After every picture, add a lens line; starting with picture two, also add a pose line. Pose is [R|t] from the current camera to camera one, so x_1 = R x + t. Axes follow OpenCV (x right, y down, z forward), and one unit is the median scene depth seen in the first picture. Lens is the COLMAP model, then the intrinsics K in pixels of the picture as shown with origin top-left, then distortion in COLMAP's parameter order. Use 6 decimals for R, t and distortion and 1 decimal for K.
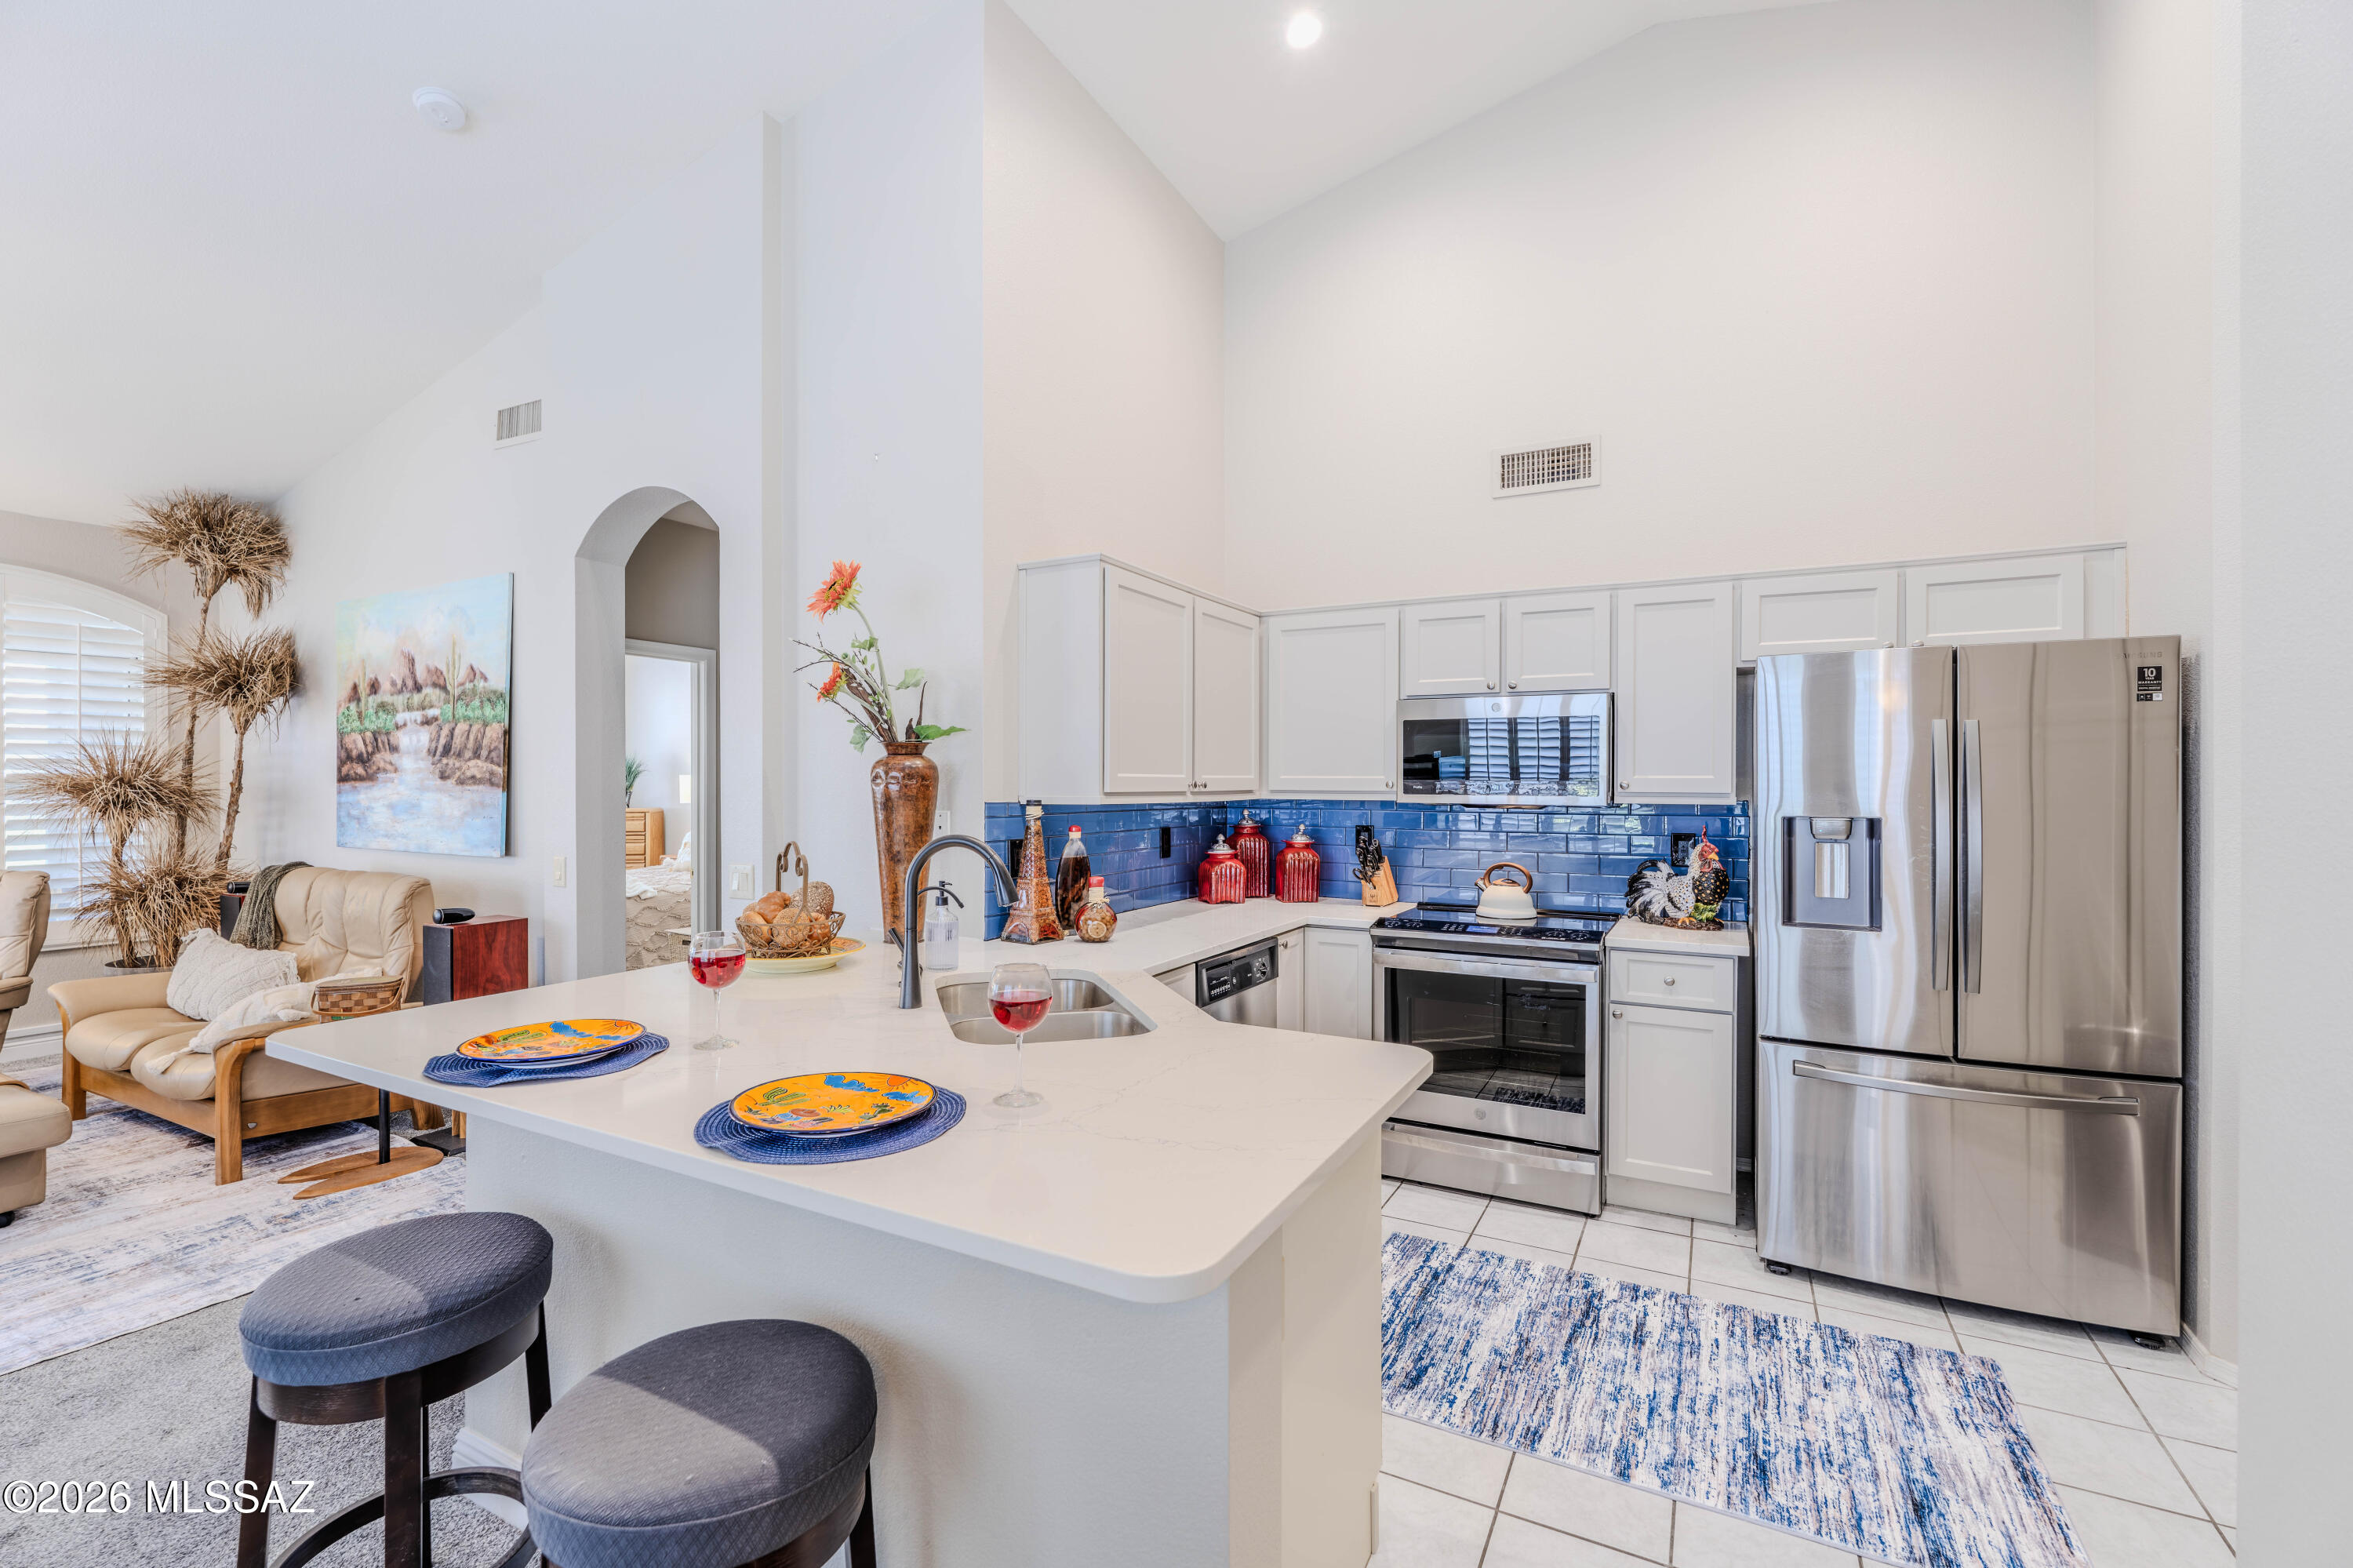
lens RADIAL K [[1025.5, 0, 1171.5], [0, 1025.5, 780.8], [0, 0, 1]] dist [-0.005817, 0.000455]
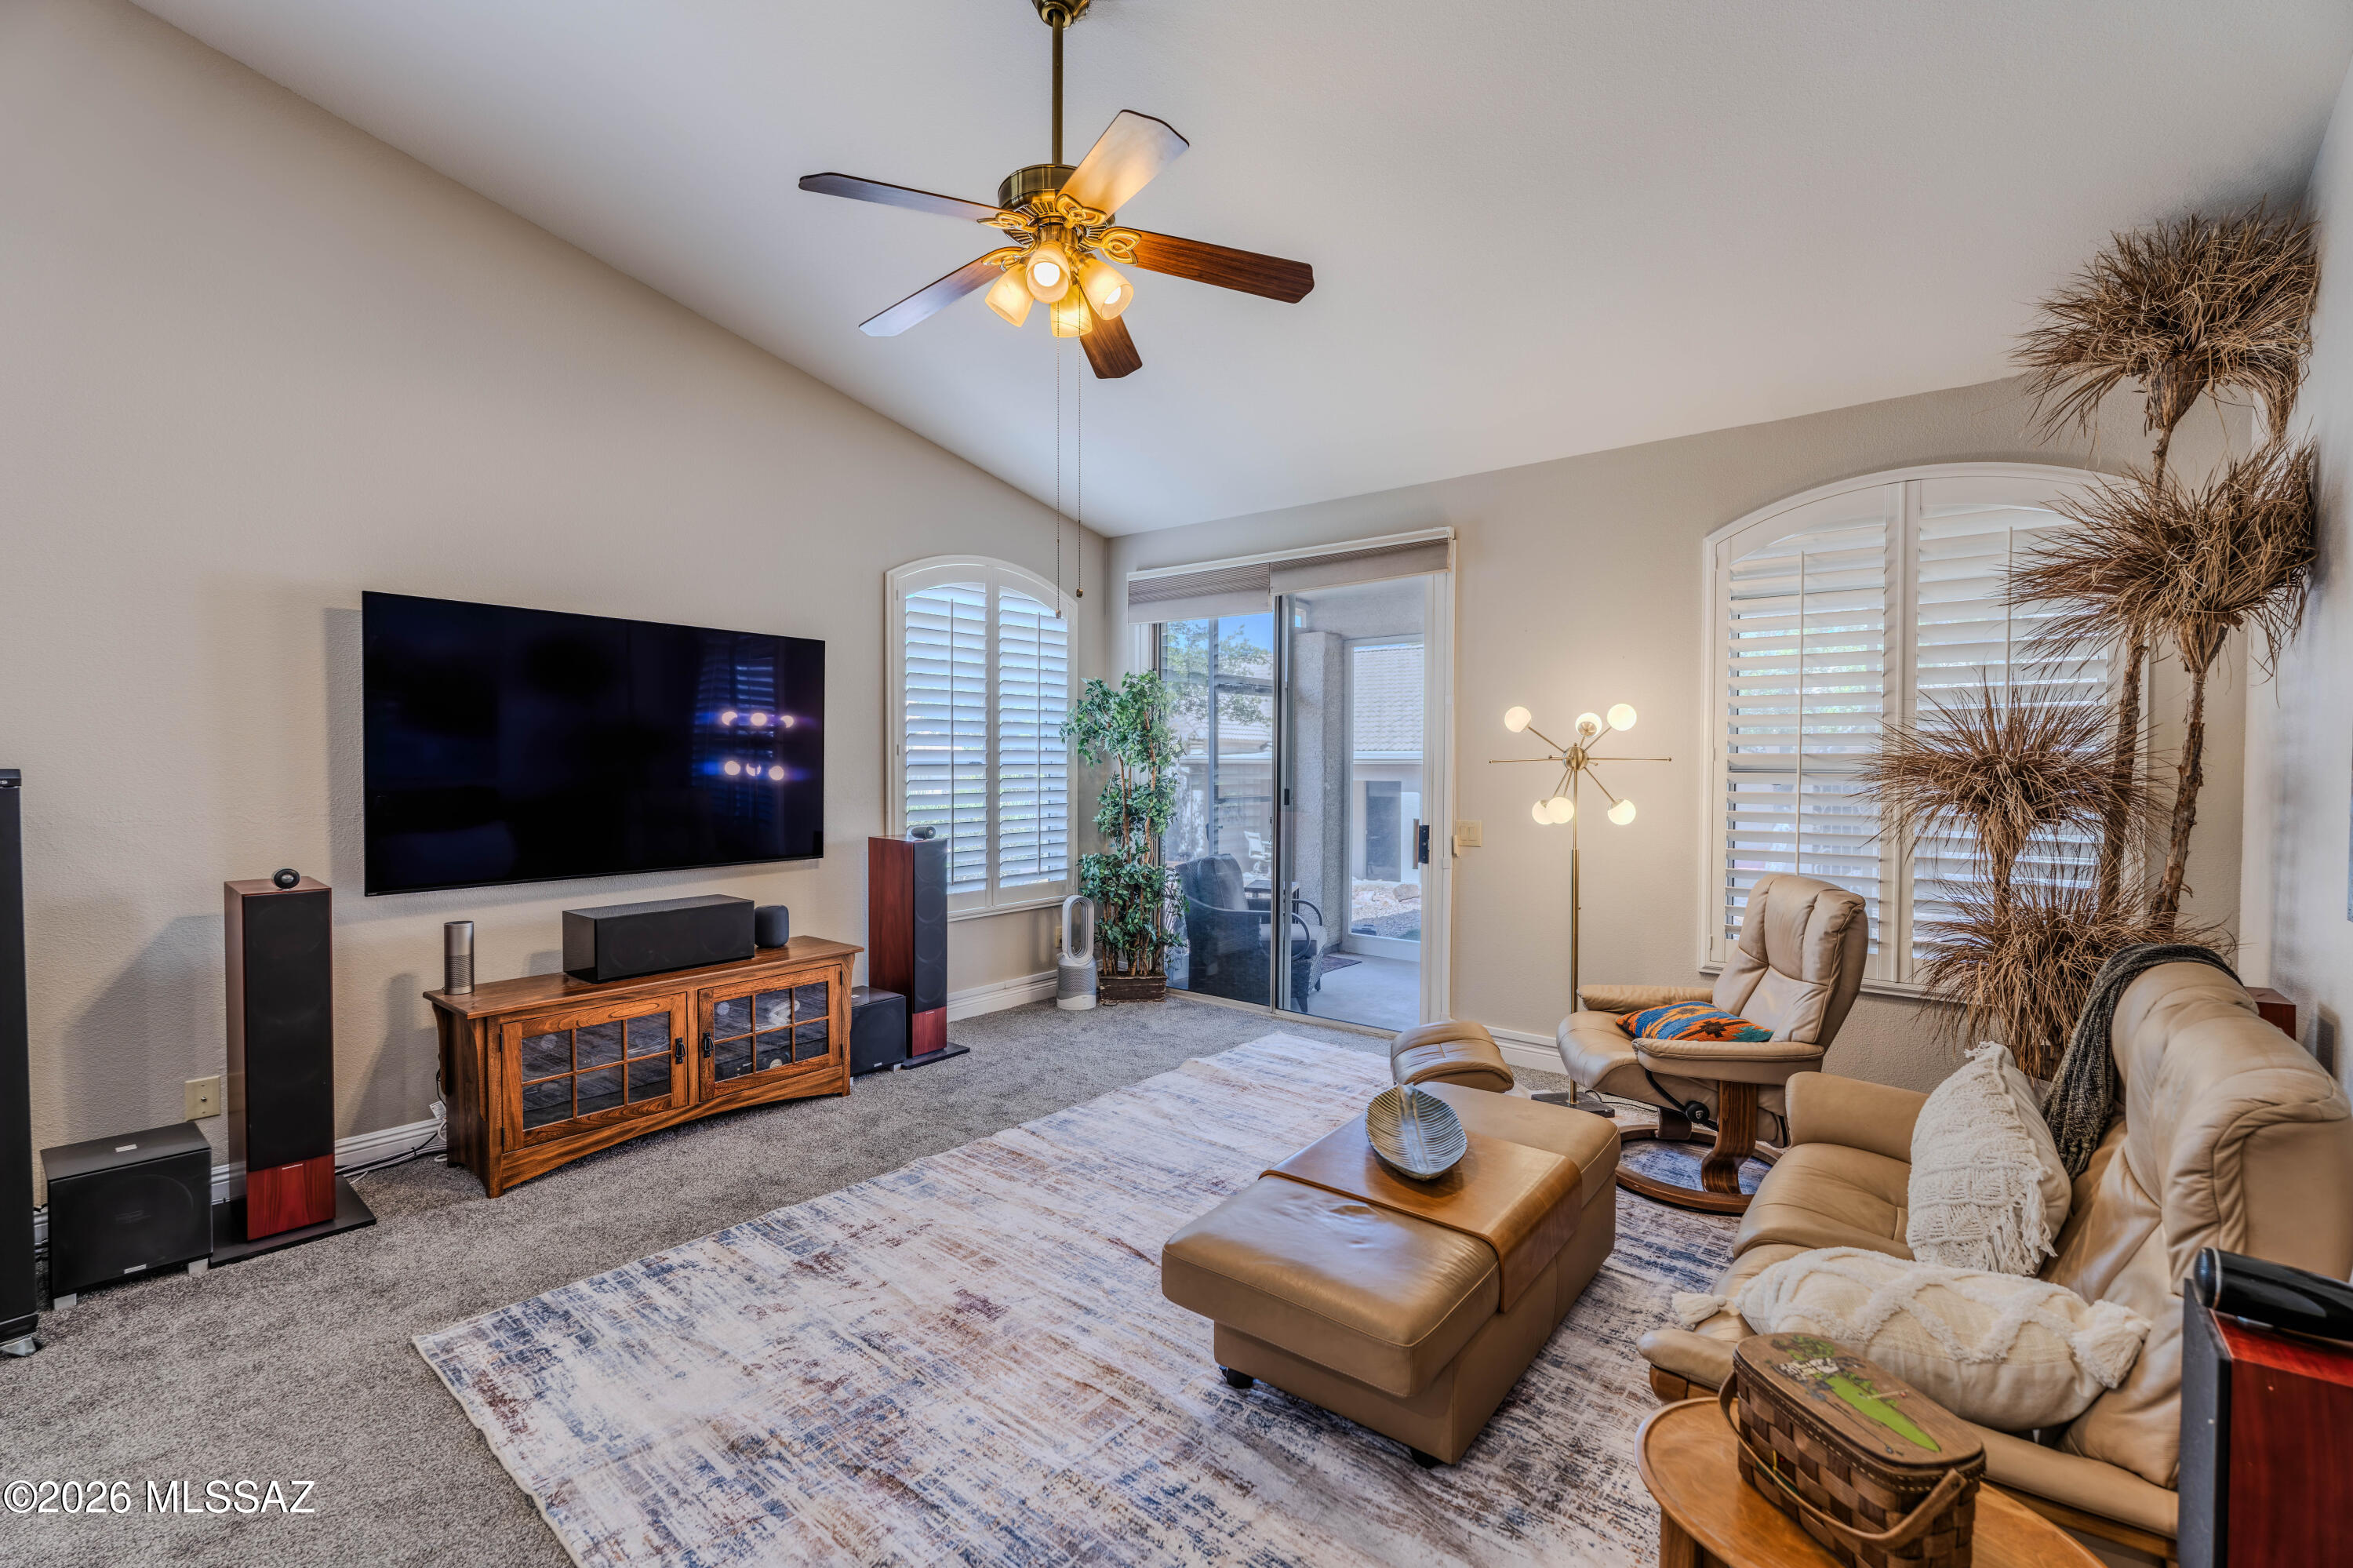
lens RADIAL K [[1025.5, 0, 1171.5], [0, 1025.5, 780.8], [0, 0, 1]] dist [-0.005817, 0.000455]
pose [[-0.186791, 0.020745, -0.982181, -0.445664], [-0.003123, 0.999759, 0.021711, -0.001214], [0.982395, 0.007122, -0.186681, 0.854456]]
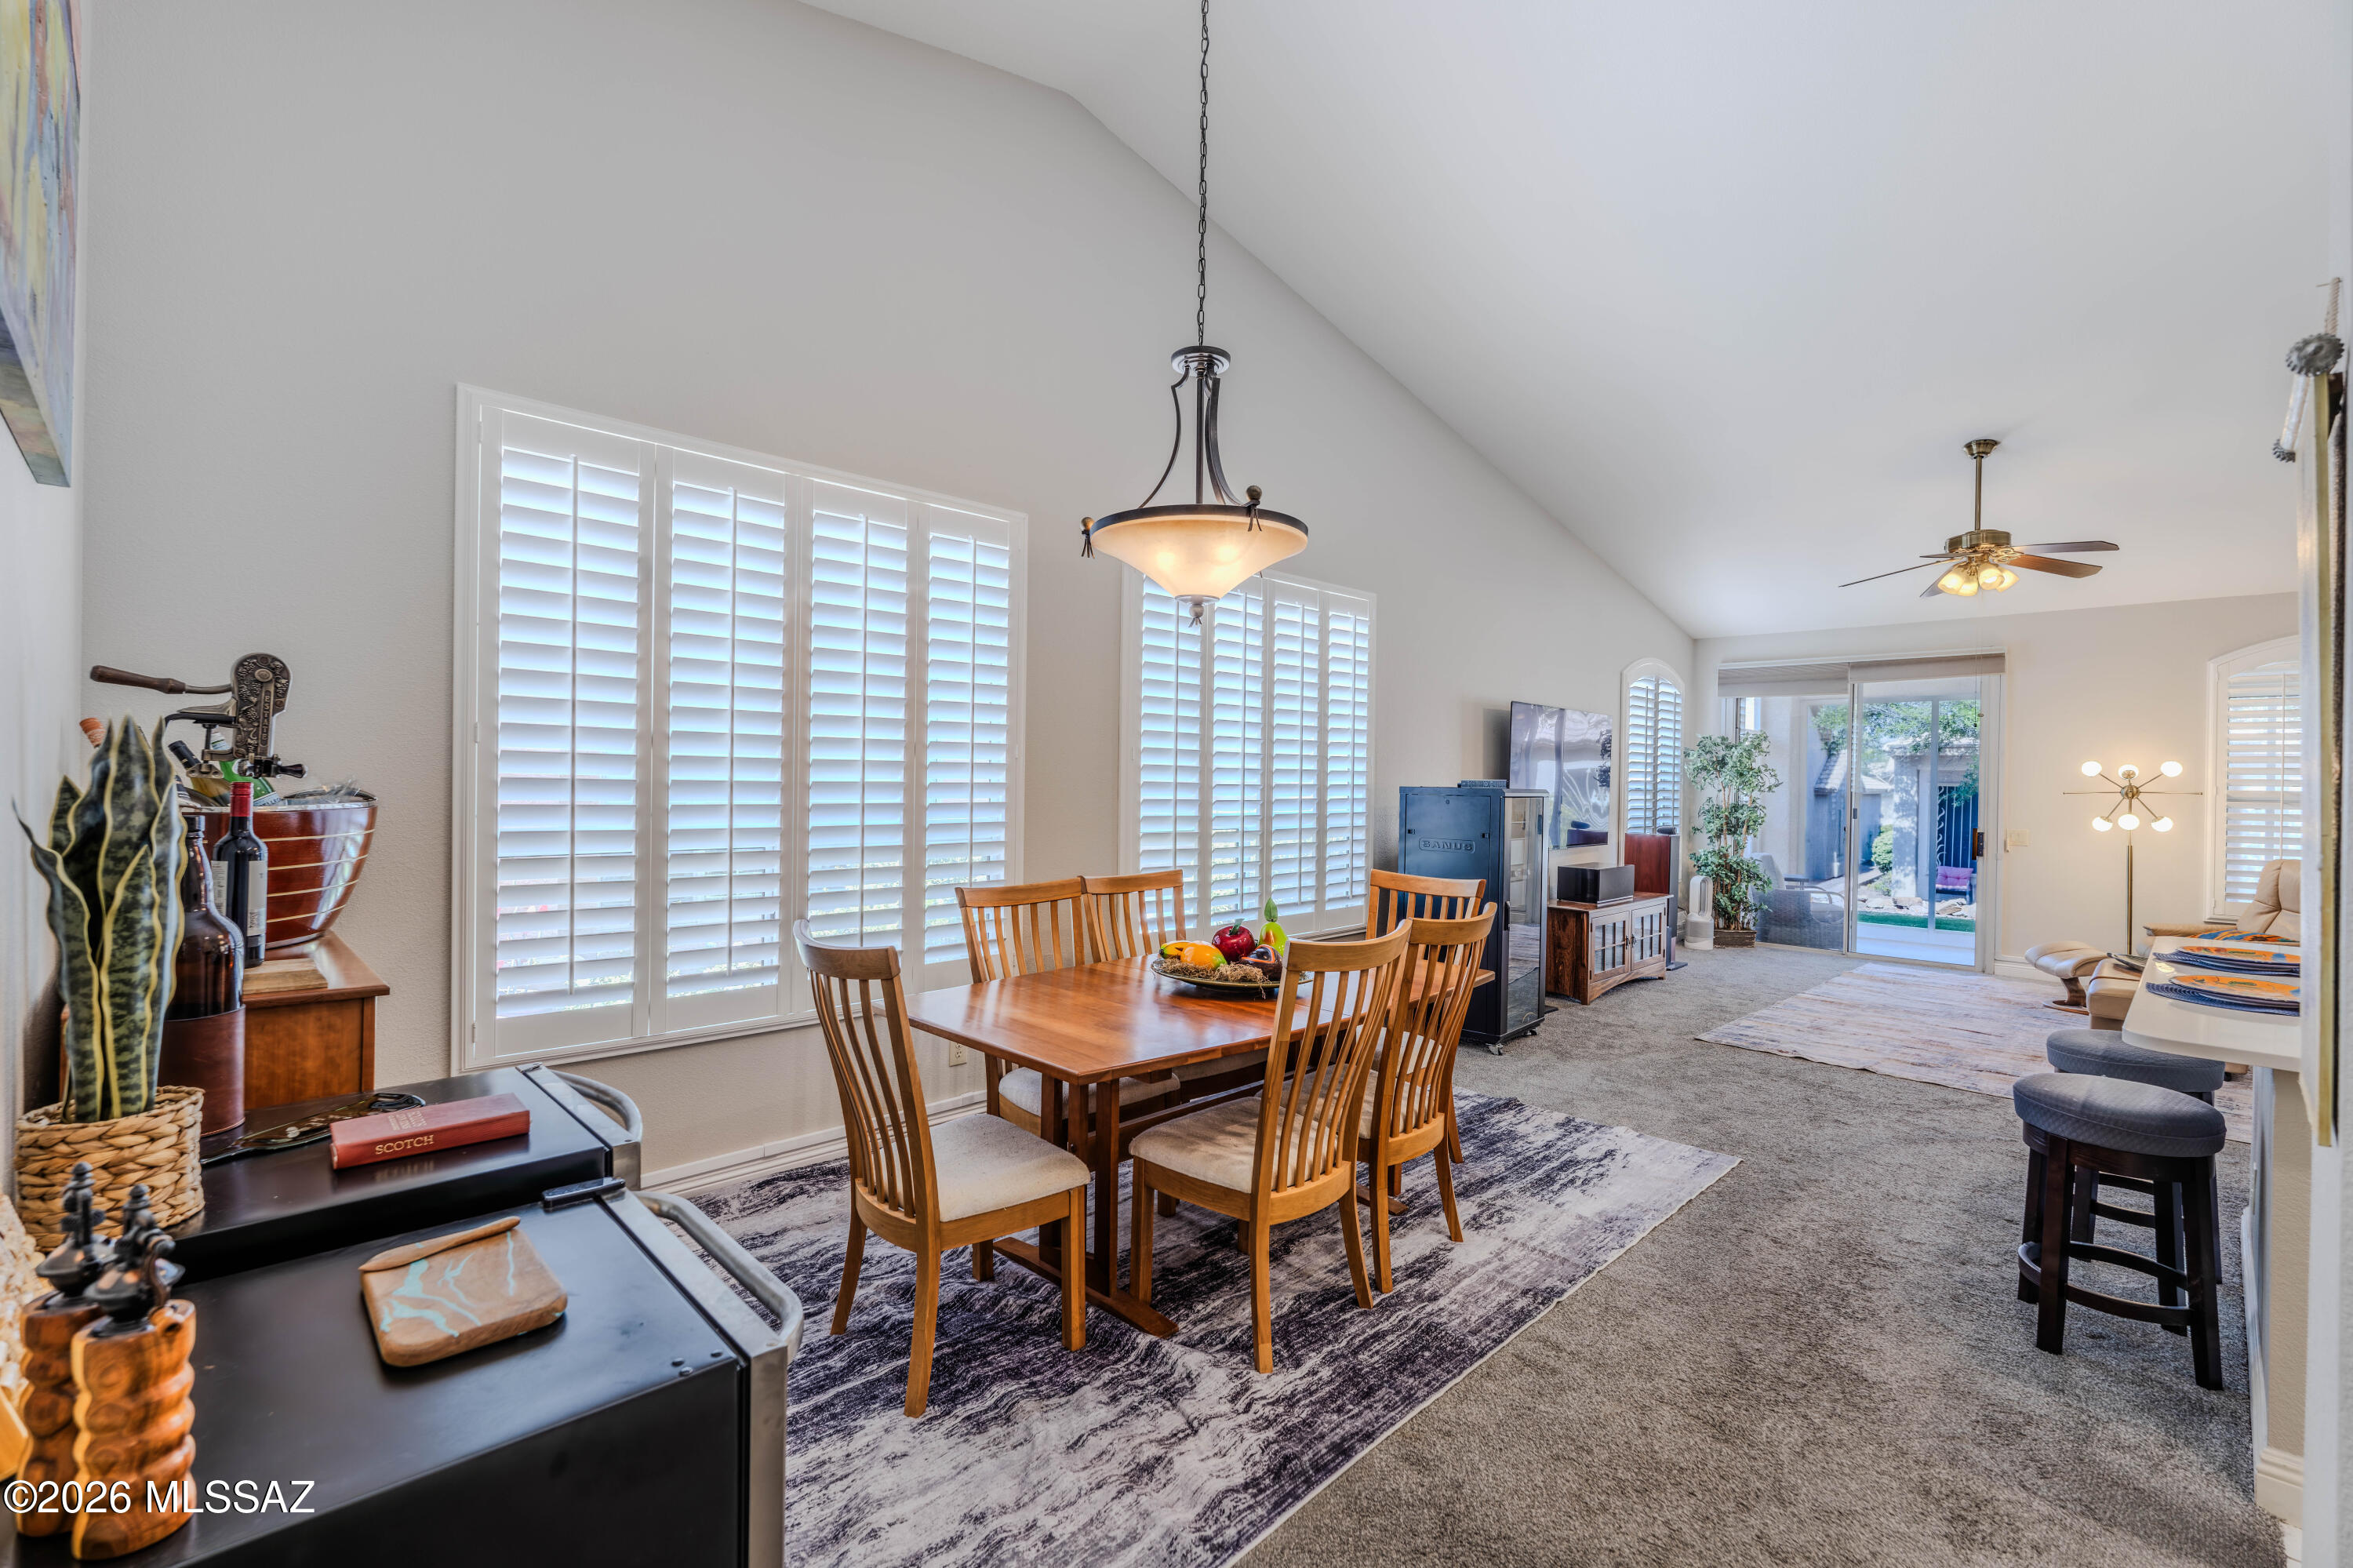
lens RADIAL K [[1025.5, 0, 1171.5], [0, 1025.5, 780.8], [0, 0, 1]] dist [-0.005817, 0.000455]
pose [[-0.298259, -0.002158, -0.954483, 0.727817], [-0.016629, 0.999857, 0.002936, -0.000067], [0.954340, 0.016747, -0.298252, -0.066566]]
